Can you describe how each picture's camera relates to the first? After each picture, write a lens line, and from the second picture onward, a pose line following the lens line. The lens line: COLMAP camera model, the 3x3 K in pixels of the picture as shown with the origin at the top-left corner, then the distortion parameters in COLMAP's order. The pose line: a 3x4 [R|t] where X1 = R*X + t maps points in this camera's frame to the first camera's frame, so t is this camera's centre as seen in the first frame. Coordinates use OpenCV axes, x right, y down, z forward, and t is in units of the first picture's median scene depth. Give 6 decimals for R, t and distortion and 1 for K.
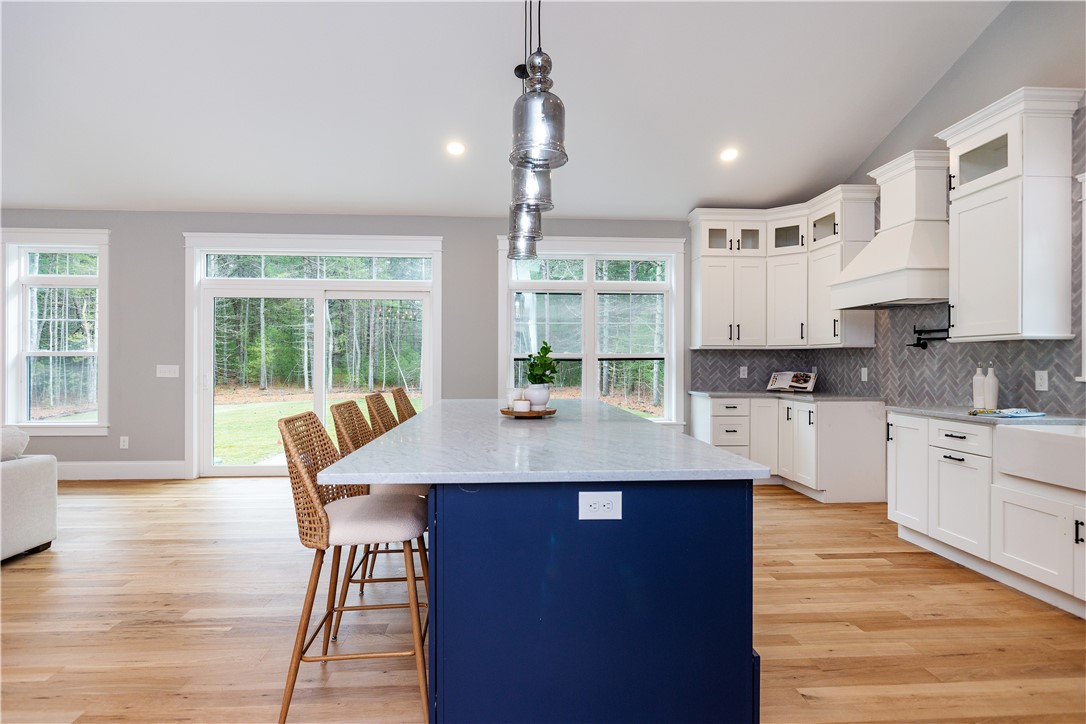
lens RADIAL K [[567.8, 0, 542.9], [0, 567.8, 366.8], [0, 0, 1]] dist [-0.000415, -0.001755]
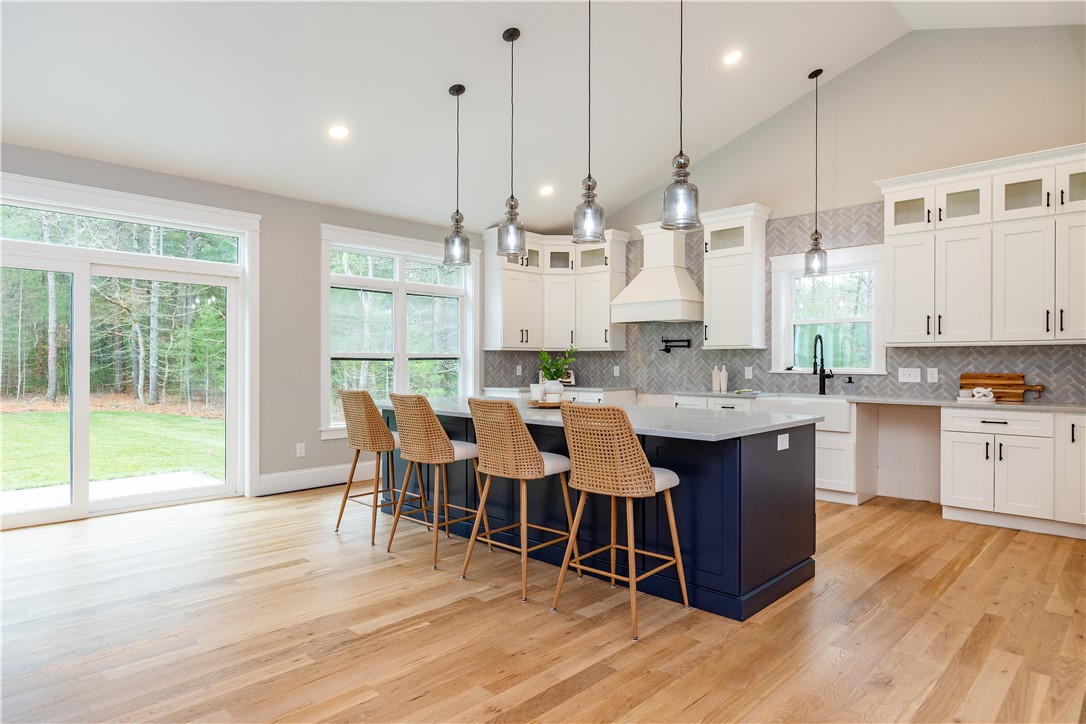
lens RADIAL K [[634.5, 0, 542.7], [0, 634.5, 365.5], [0, 0, 1]] dist [-0.006623, -0.000381]
pose [[0.738087, -0.004489, 0.674690, -0.615867], [0.005217, 0.999986, 0.000947, -0.001843], [-0.674685, 0.002820, 0.738100, 0.008314]]
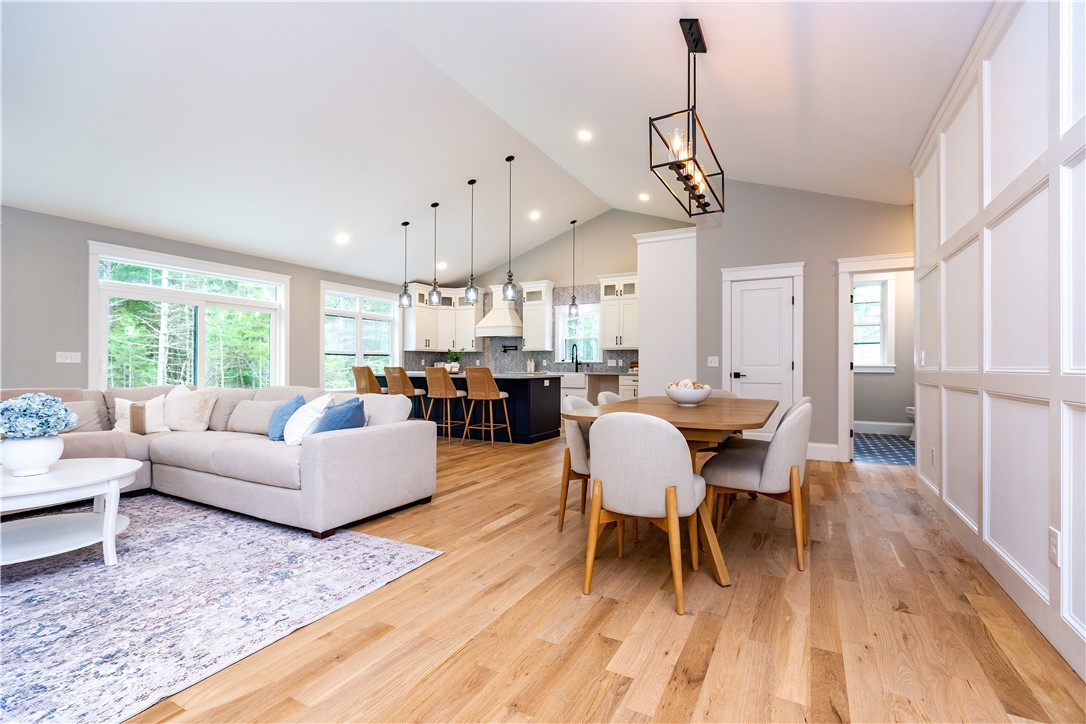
lens RADIAL K [[489.7, 0, 544.3], [0, 489.7, 365.4], [0, 0, 1]] dist [-0.003851, 0.000753]
pose [[0.529791, 0.001887, 0.848126, -1.170319], [0.004321, 0.999979, -0.004924, 0.039451], [-0.848117, 0.006273, 0.529772, -0.407513]]
